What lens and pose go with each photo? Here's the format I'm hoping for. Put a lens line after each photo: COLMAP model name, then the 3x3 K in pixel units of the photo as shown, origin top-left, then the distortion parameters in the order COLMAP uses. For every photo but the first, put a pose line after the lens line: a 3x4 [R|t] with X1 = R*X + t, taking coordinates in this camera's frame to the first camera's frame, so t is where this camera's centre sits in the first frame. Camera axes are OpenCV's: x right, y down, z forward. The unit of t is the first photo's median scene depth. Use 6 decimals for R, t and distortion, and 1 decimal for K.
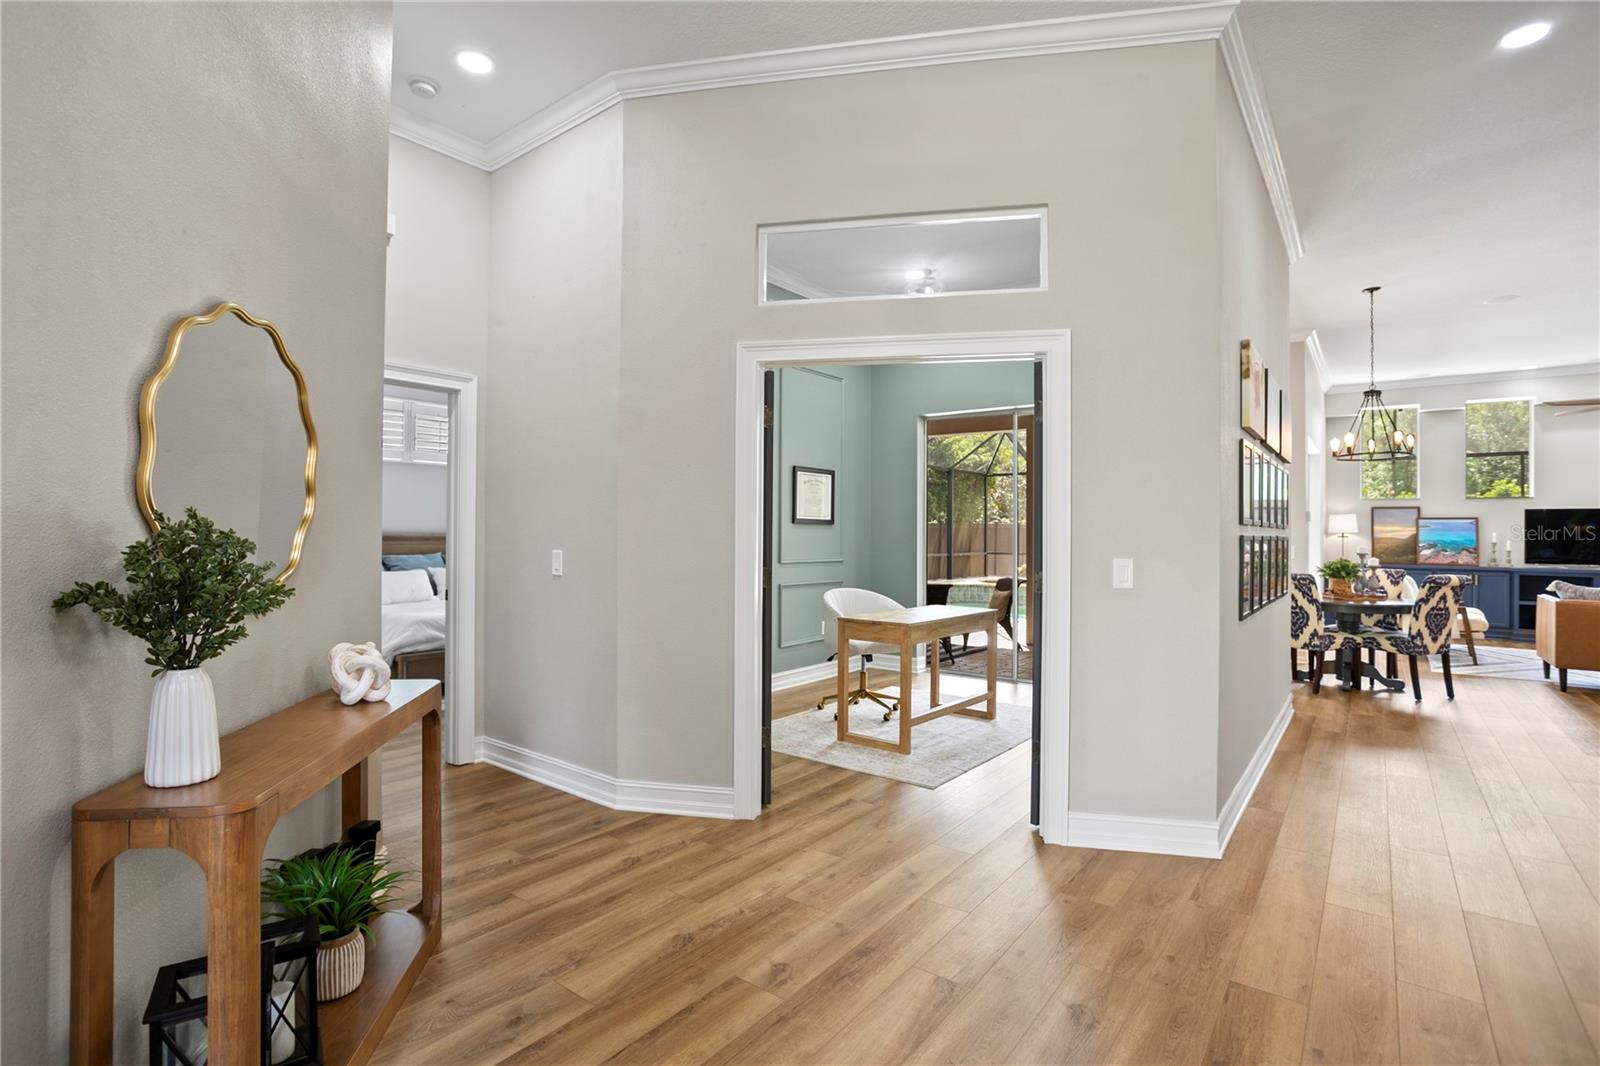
lens RADIAL K [[777.0, 0, 800.0], [0, 777.0, 533.0], [0, 0, 1]] dist [-0.016490, 0.000124]
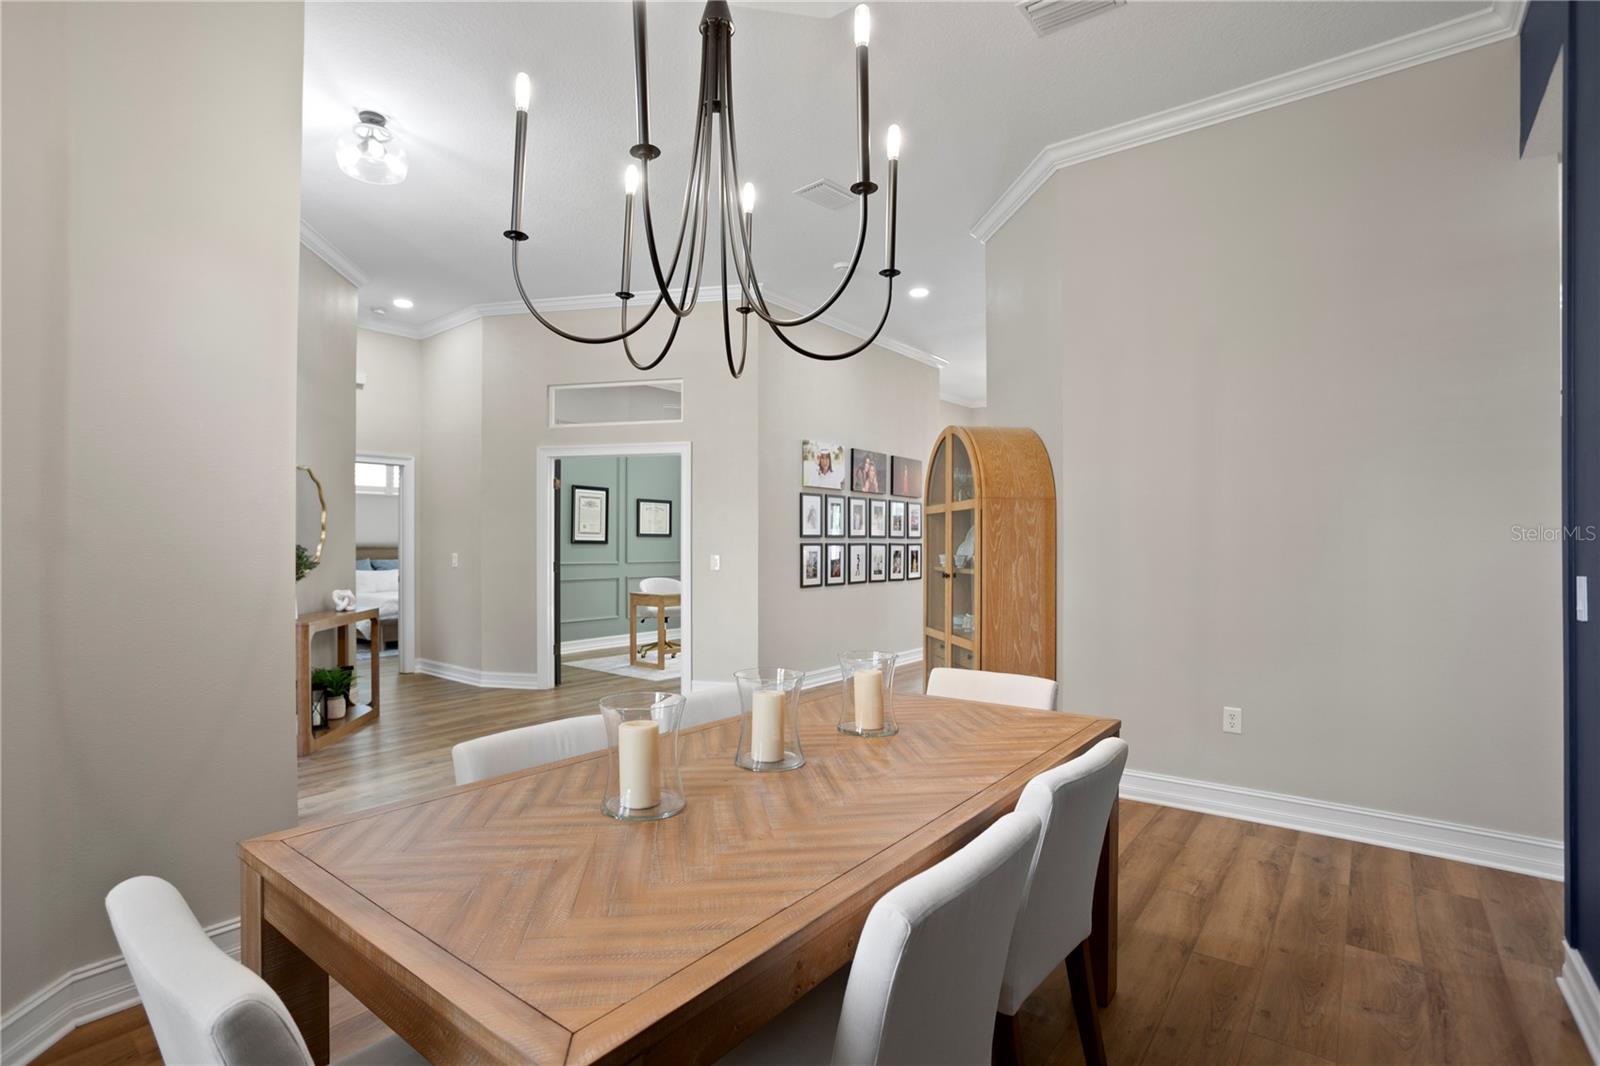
lens RADIAL K [[759.9, 0, 775.2], [0, 759.9, 548.1], [0, 0, 1]] dist [-0.012636, 0.000363]
pose [[0.999647, -0.006477, -0.025757, 0.555129], [0.006678, 0.999948, 0.007739, 0.000362], [0.025705, -0.007908, 0.999638, -0.880403]]
